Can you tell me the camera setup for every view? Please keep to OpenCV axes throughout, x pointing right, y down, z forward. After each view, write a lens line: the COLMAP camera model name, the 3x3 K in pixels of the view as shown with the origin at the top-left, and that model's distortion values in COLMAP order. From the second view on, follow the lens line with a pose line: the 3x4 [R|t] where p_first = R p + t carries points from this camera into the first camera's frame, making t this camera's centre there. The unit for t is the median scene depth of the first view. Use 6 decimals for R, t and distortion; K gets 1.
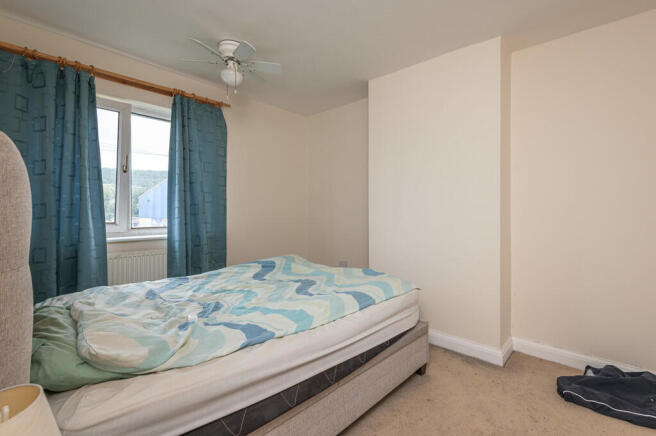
lens RADIAL K [[299.1, 0, 328.0], [0, 299.1, 217.9], [0, 0, 1]] dist [0.003958, 0.000096]
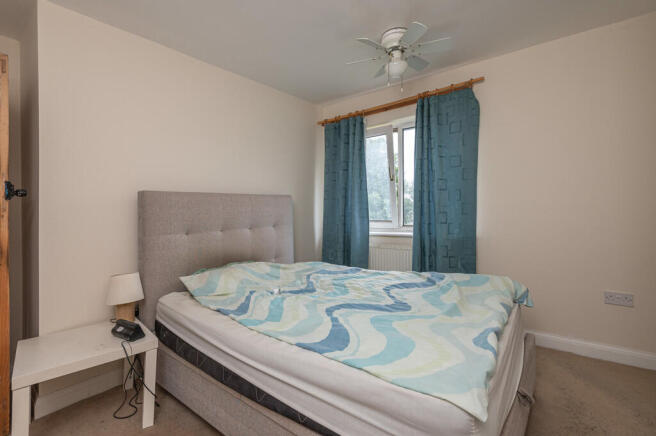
lens RADIAL K [[299.1, 0, 328.0], [0, 299.1, 211.9], [0, 0, 1]] dist [0.003958, 0.000096]
pose [[0.086458, -0.004093, -0.996247, 0.585659], [-0.004331, 0.999981, -0.004484, -0.015421], [0.996246, 0.004703, 0.086439, 0.693167]]
